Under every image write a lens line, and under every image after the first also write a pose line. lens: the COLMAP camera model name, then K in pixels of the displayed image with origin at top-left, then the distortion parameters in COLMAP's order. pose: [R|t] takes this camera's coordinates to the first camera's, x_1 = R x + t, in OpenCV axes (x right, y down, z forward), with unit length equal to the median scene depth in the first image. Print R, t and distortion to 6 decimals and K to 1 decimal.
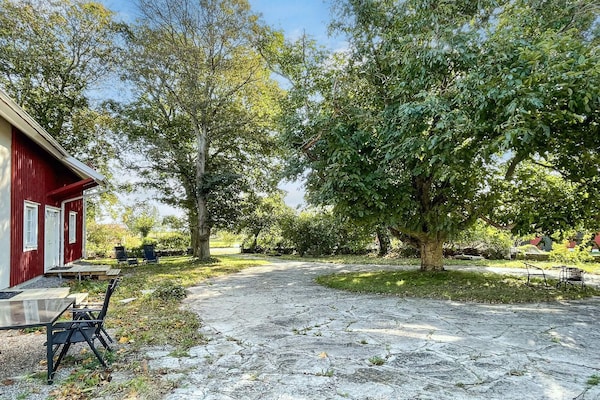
lens RADIAL K [[383.4, 0, 300.4], [0, 383.4, 201.4], [0, 0, 1]] dist [-0.003636, -0.000935]
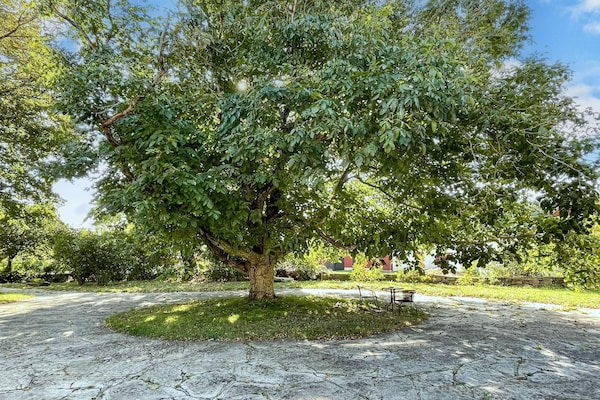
lens RADIAL K [[383.4, 0, 300.4], [0, 383.4, 201.4], [0, 0, 1]] dist [-0.003636, -0.000935]
pose [[0.867312, 0.067040, 0.493230, -0.007151], [-0.039034, 0.996998, -0.066872, 0.014579], [-0.496232, 0.038746, 0.867325, 0.144768]]
